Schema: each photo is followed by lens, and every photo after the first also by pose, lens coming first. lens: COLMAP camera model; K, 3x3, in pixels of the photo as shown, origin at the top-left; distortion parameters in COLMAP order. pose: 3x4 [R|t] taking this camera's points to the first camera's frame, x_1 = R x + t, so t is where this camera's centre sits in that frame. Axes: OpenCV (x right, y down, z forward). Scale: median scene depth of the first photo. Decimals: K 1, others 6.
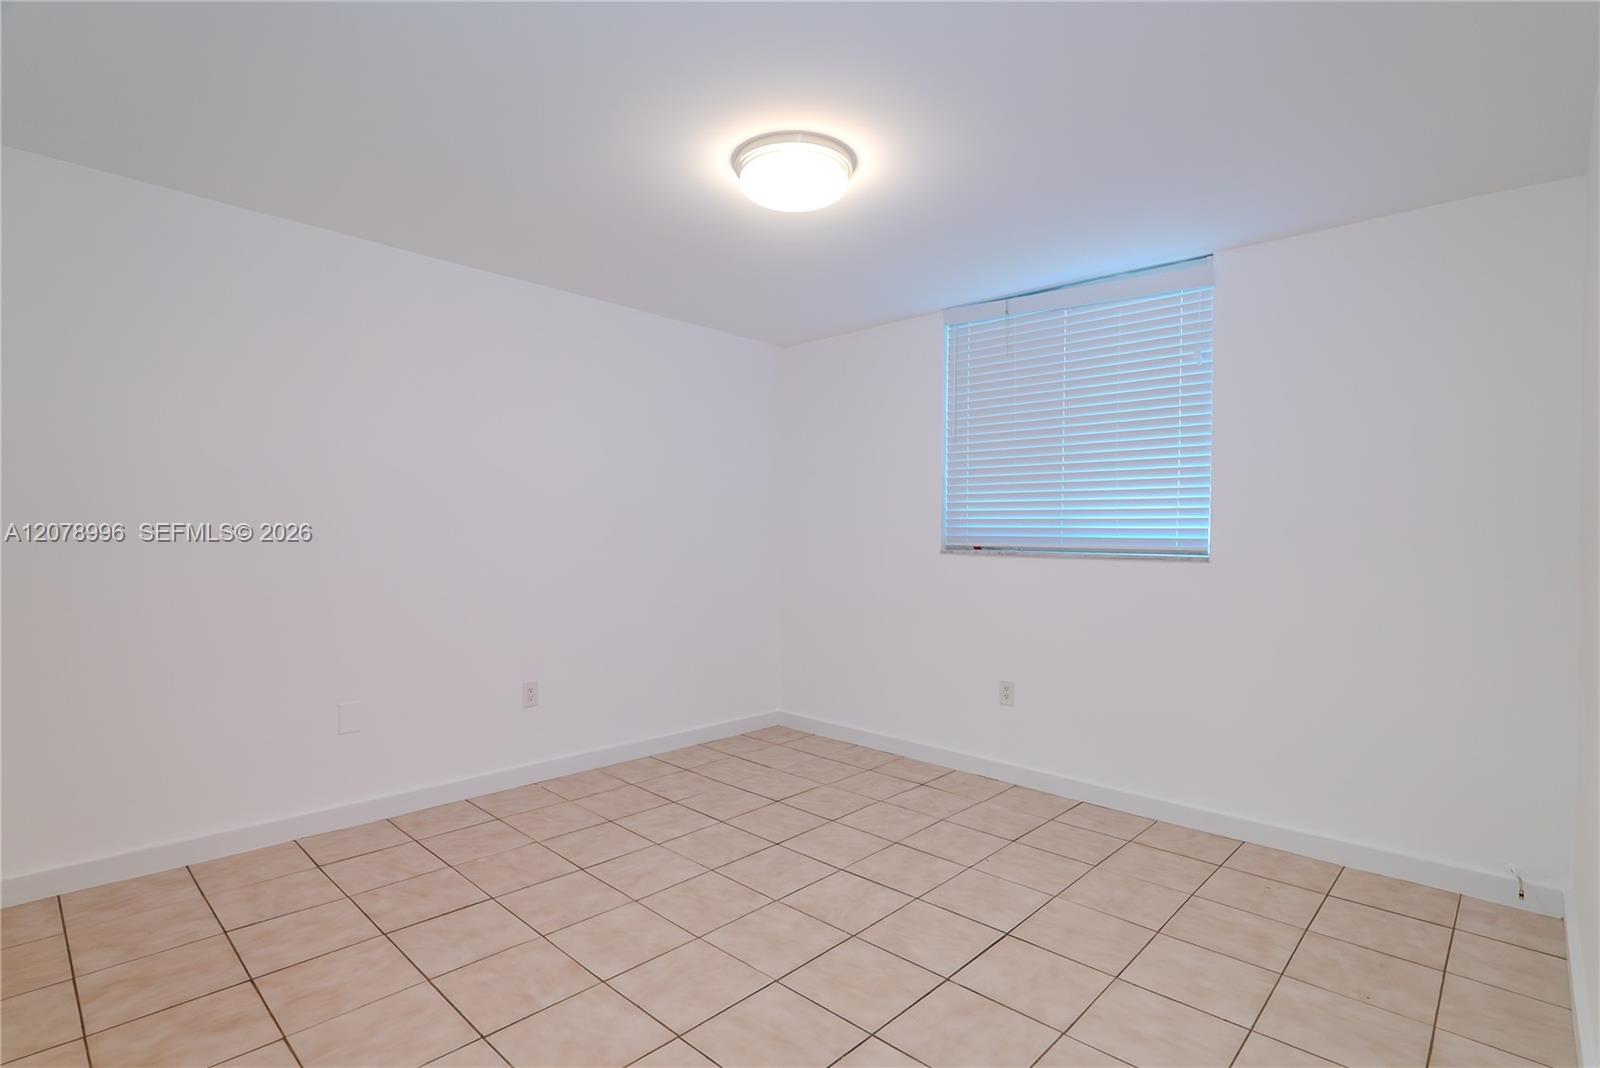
lens RADIAL K [[774.7, 0, 806.0], [0, 774.7, 536.7], [0, 0, 1]] dist [-0.005364, 0.000845]
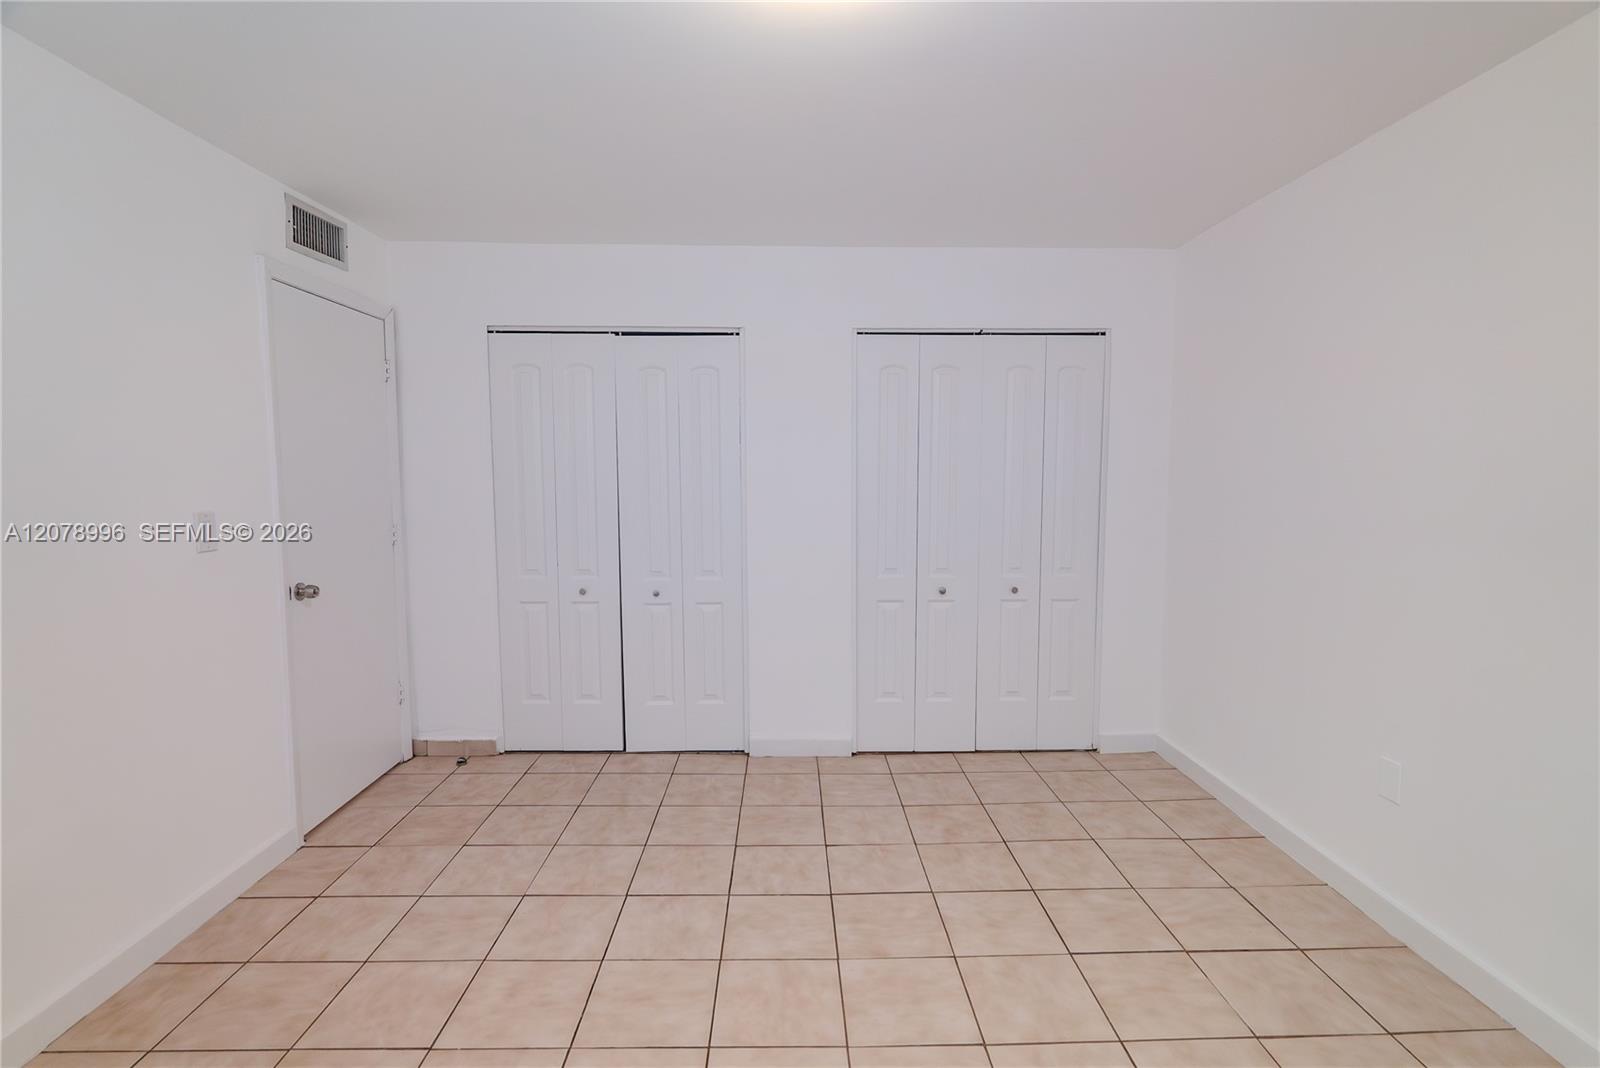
lens RADIAL K [[777.4, 0, 800.0], [0, 777.4, 534.0], [0, 0, 1]] dist [-0.002034, 0.000597]
pose [[-0.720032, 0.046224, -0.692399, 0.388734], [-0.008250, 0.997138, 0.075147, -0.061884], [0.693891, 0.059820, -0.717591, 1.378056]]
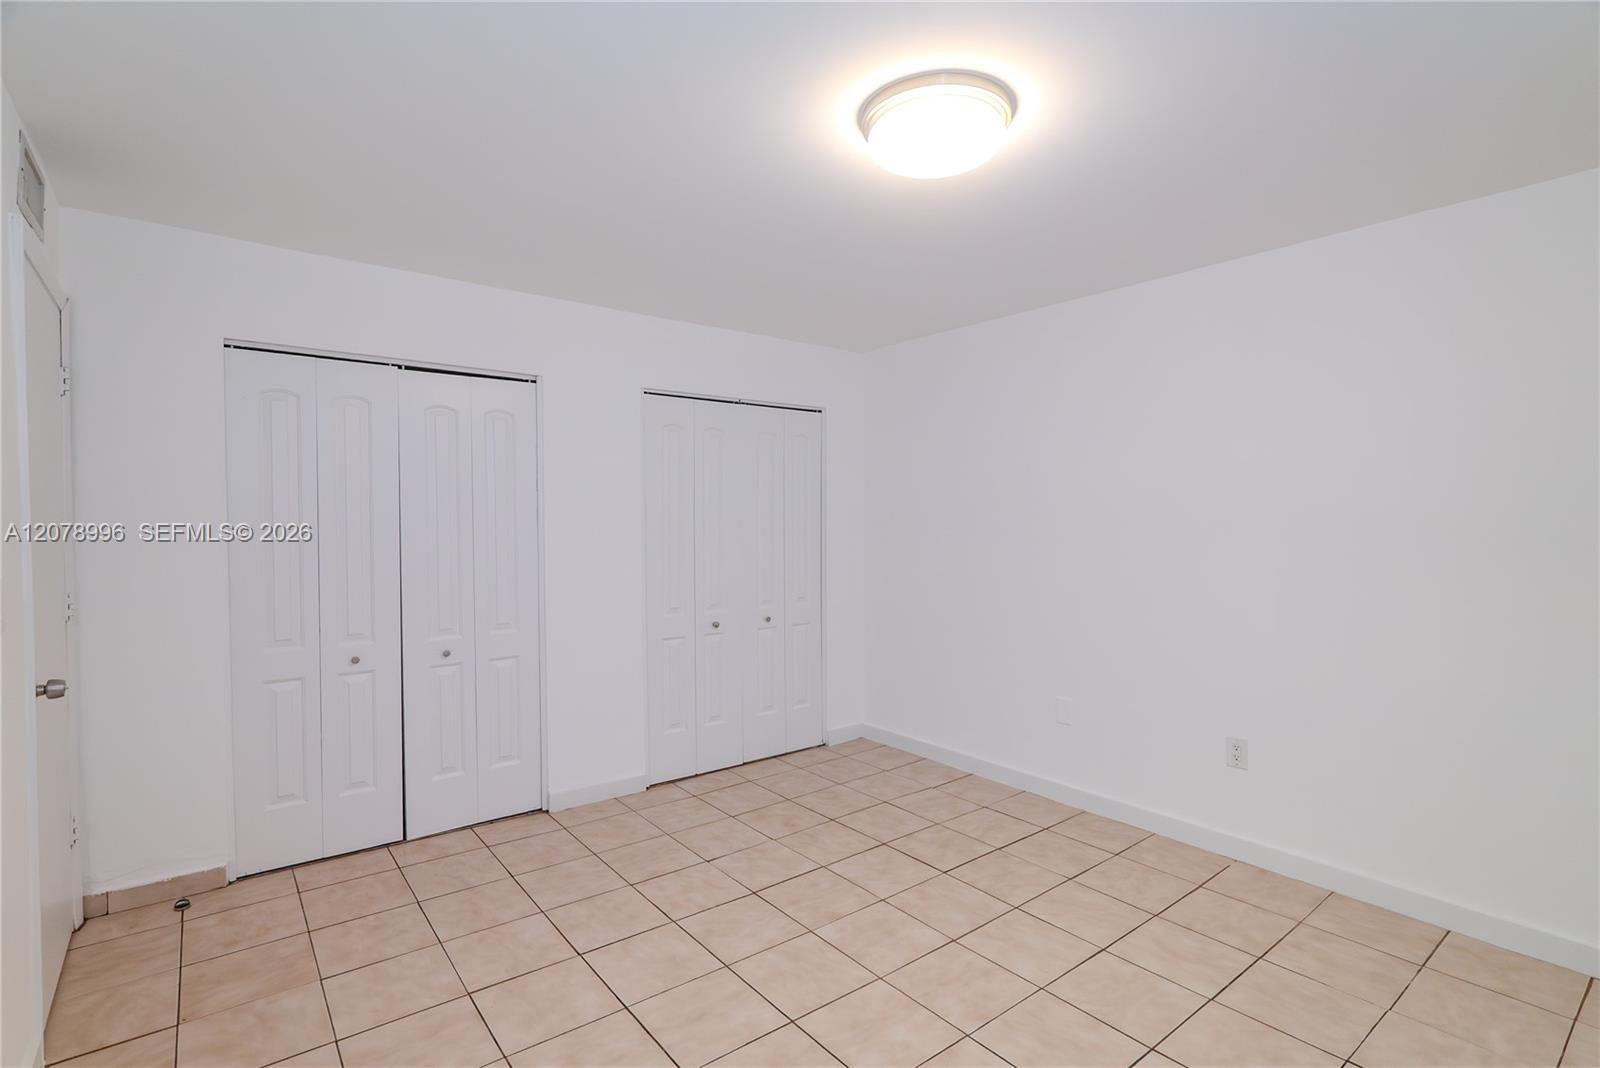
lens RADIAL K [[777.4, 0, 800.0], [0, 777.4, 534.0], [0, 0, 1]] dist [-0.002034, 0.000597]
pose [[-0.154656, 0.008302, -0.987933, 0.783621], [-0.001631, 0.999961, 0.008658, -0.055052], [0.987967, 0.002950, -0.154637, 0.959473]]
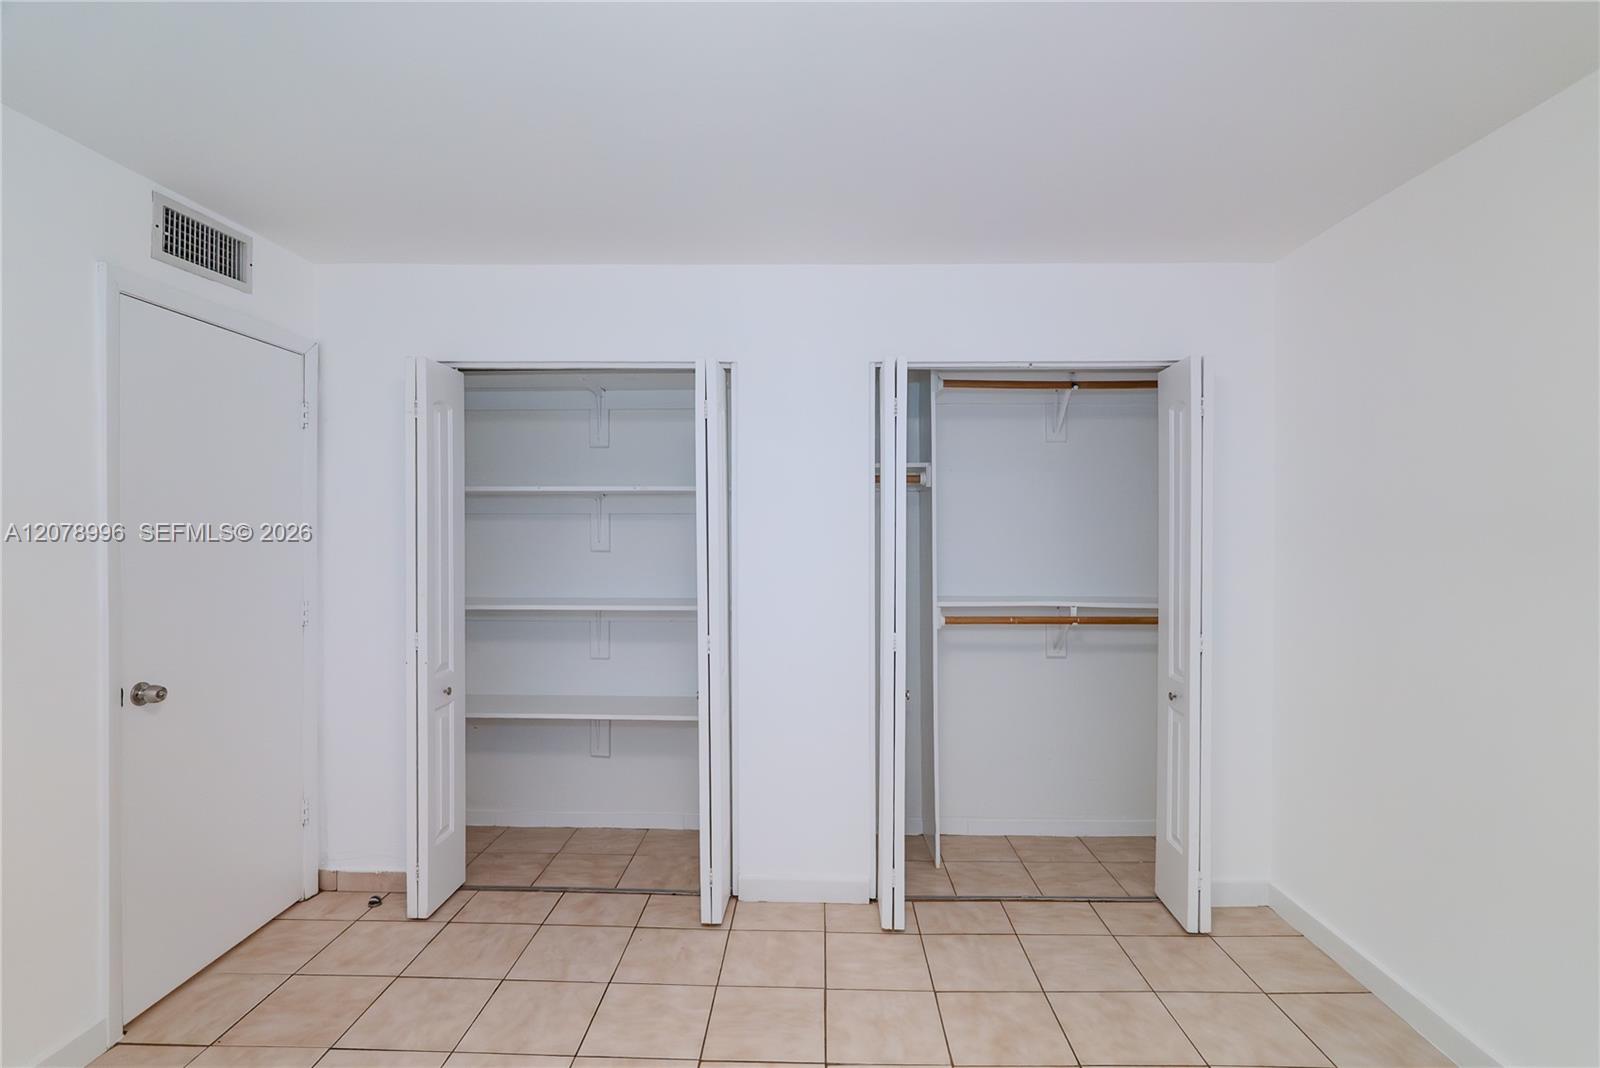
lens RADIAL K [[777.4, 0, 800.0], [0, 777.4, 534.0], [0, 0, 1]] dist [-0.002034, 0.000597]
pose [[-0.749071, -0.011053, -0.662398, 0.161963], [-0.011741, 0.999925, -0.003409, -0.071098], [0.662386, 0.005224, -0.749144, 1.204219]]
